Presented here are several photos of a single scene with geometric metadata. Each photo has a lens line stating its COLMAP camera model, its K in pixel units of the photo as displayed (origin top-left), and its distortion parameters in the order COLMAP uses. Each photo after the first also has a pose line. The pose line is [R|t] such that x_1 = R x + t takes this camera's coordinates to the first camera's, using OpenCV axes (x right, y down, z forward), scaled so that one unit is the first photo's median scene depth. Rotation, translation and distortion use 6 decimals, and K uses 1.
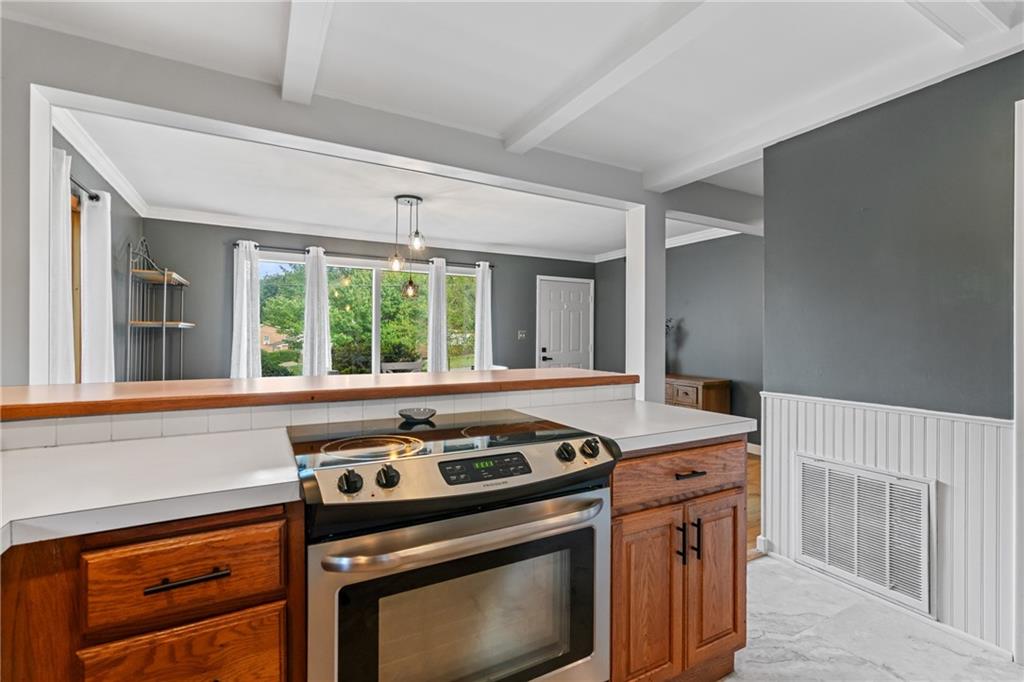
lens RADIAL K [[465.4, 0, 518.6], [0, 465.4, 335.3], [0, 0, 1]] dist [-0.009995, 0.002270]
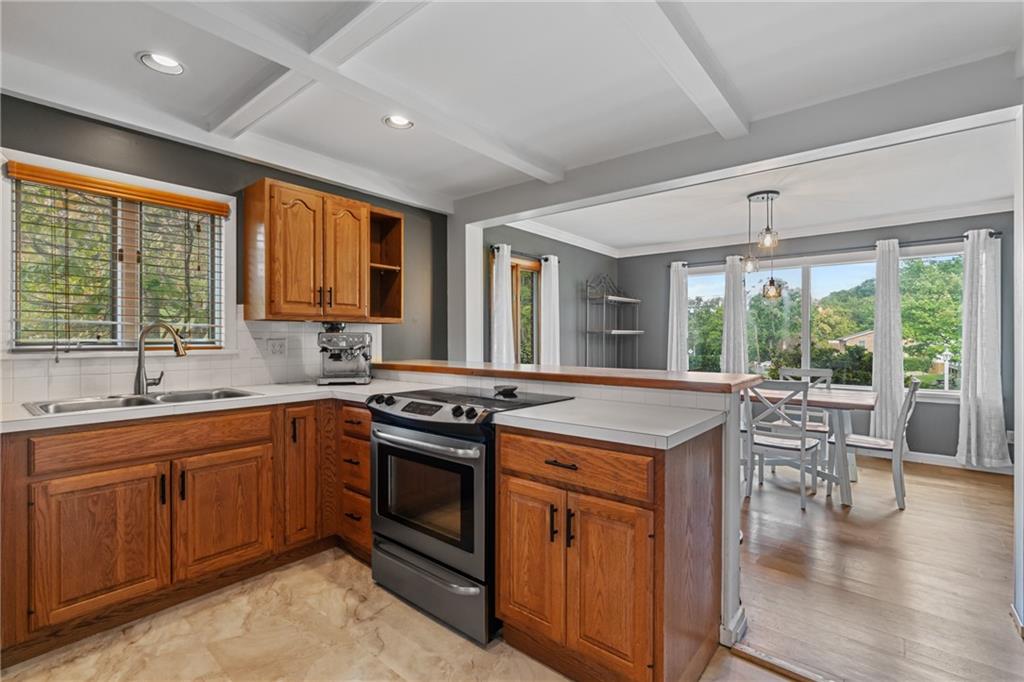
lens RADIAL K [[465.4, 0, 531.0], [0, 465.4, 343.3], [0, 0, 1]] dist [-0.009995, 0.002270]
pose [[0.373301, 0.007066, -0.927683, 0.485475], [0.003552, 0.999953, 0.009046, 0.003613], [0.927703, -0.006672, 0.373258, 0.192887]]
